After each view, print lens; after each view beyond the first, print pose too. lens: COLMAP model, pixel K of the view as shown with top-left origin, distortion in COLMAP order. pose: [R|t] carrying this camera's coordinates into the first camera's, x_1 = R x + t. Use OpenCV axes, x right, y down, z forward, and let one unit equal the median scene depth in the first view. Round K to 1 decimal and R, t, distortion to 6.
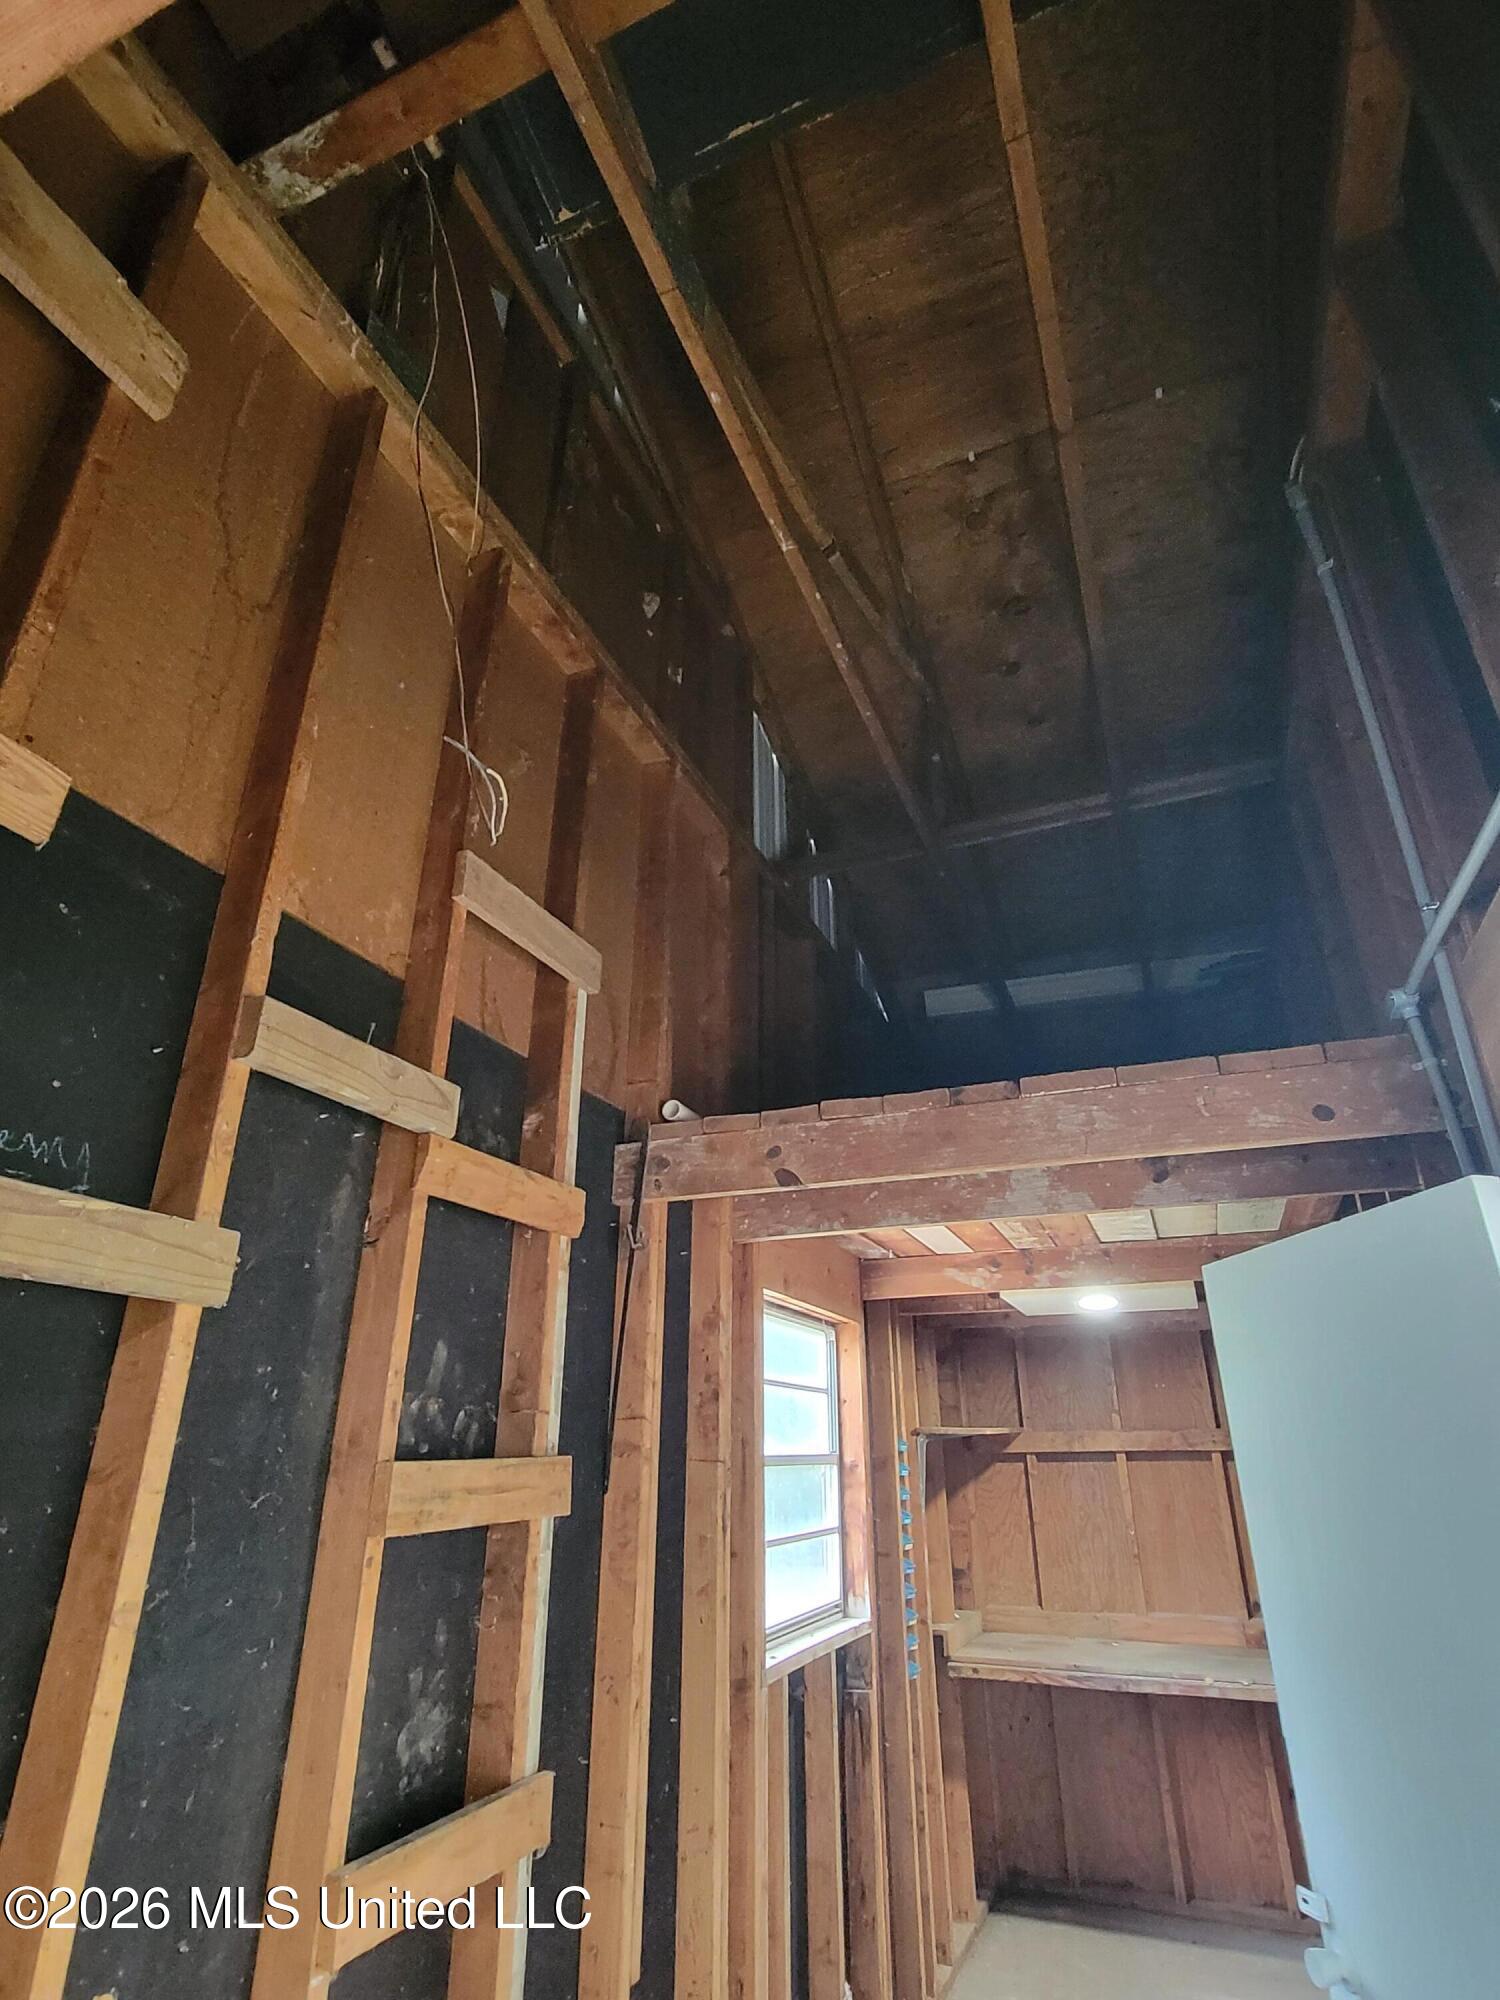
lens RADIAL K [[1043.8, 0, 734.8], [0, 1043.8, 994.2], [0, 0, 1]] dist [-0.003391, -0.000966]
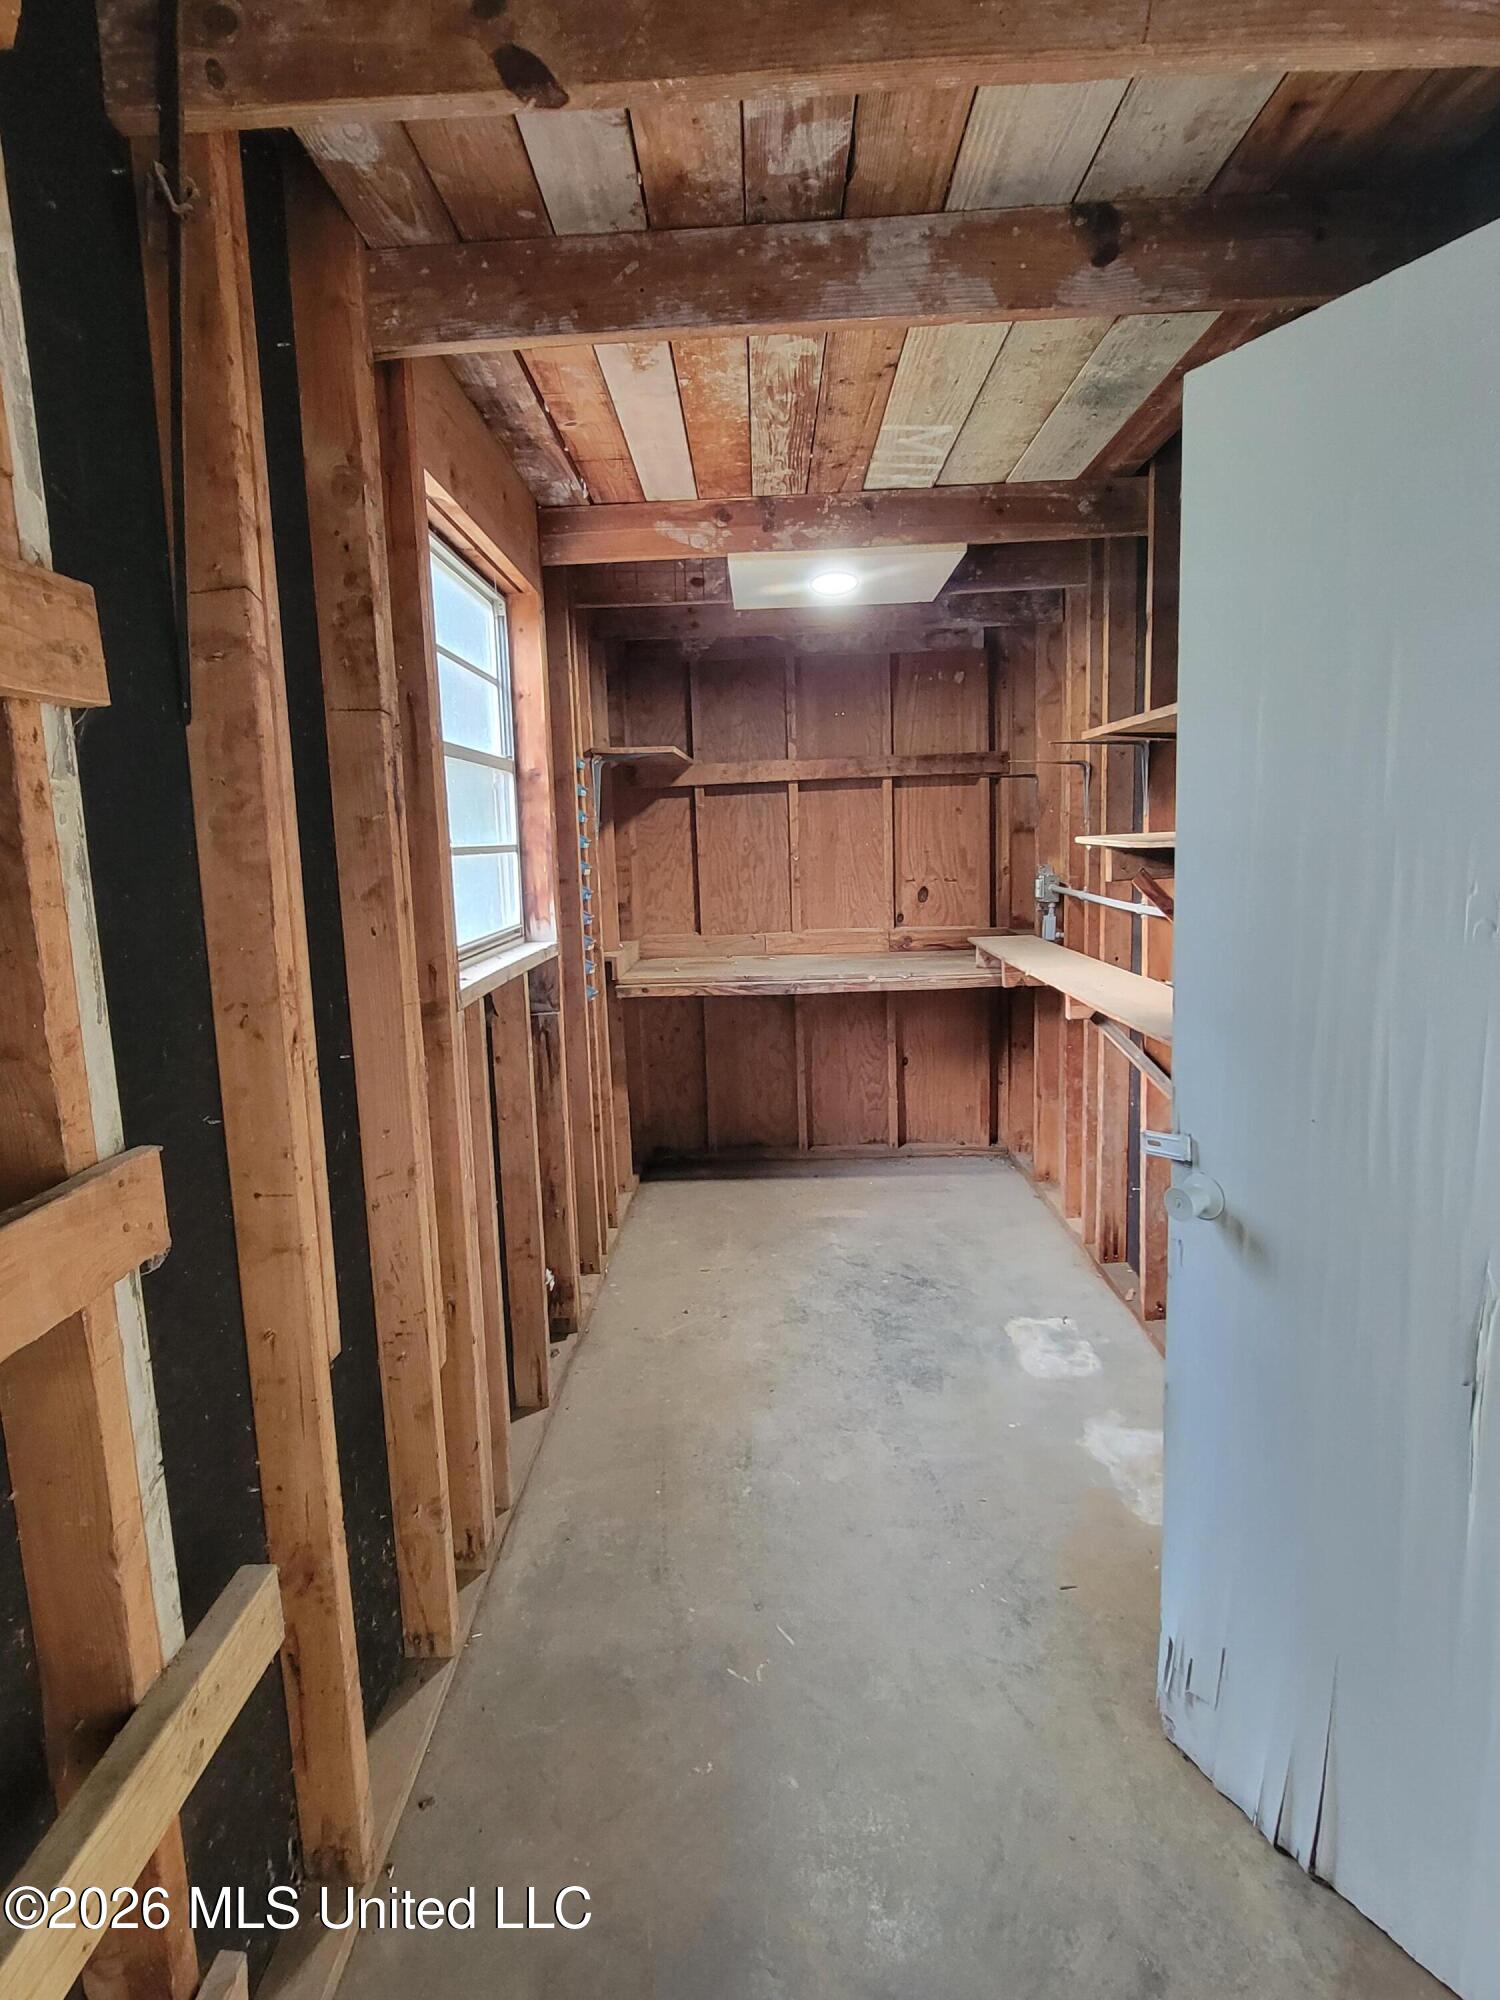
lens RADIAL K [[1043.8, 0, 734.8], [0, 1043.8, 994.2], [0, 0, 1]] dist [-0.003391, -0.000966]
pose [[0.930665, -0.085897, 0.355647, -0.039555], [-0.114780, 0.854433, 0.506725, 0.180363], [-0.347403, -0.512412, 0.785331, 0.248591]]
